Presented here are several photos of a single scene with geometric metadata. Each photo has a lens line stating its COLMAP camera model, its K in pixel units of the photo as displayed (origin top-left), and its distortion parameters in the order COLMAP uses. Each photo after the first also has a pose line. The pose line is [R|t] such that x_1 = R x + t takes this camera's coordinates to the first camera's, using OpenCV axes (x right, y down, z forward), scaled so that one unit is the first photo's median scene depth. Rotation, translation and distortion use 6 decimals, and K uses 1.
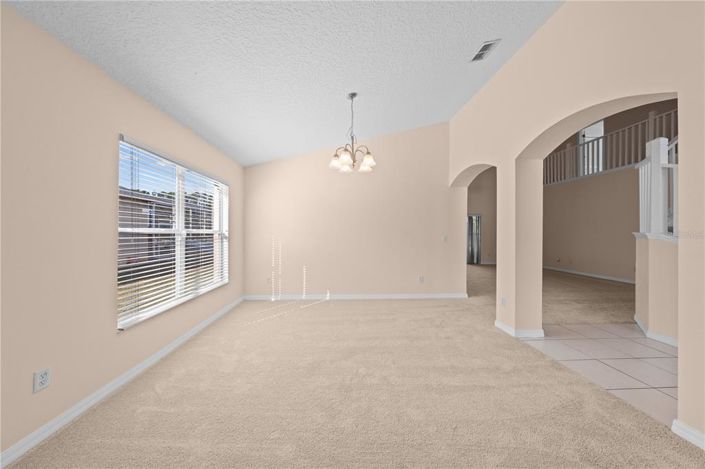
lens RADIAL K [[239.5, 0, 352.3], [0, 239.5, 232.5], [0, 0, 1]] dist [-0.001558, 0.000286]
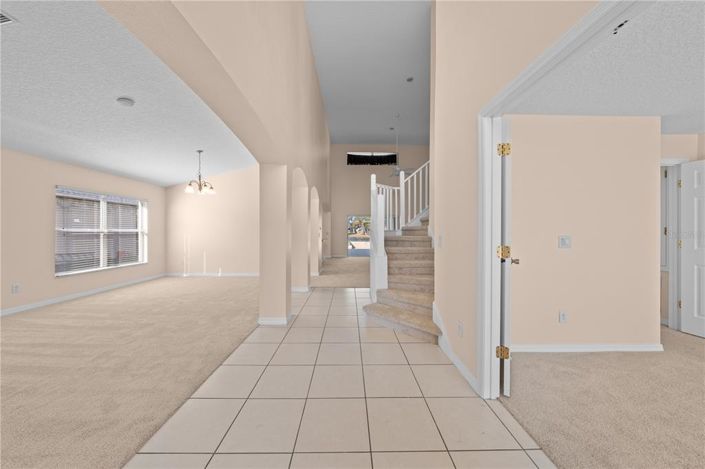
lens RADIAL K [[239.5, 0, 346.8], [0, 239.5, 229.5], [0, 0, 1]] dist [-0.001558, 0.000286]
pose [[0.998907, -0.001821, -0.046701, 0.789992], [0.001850, 0.999998, 0.000579, -0.007403], [0.046700, -0.000664, 0.998909, -0.465483]]
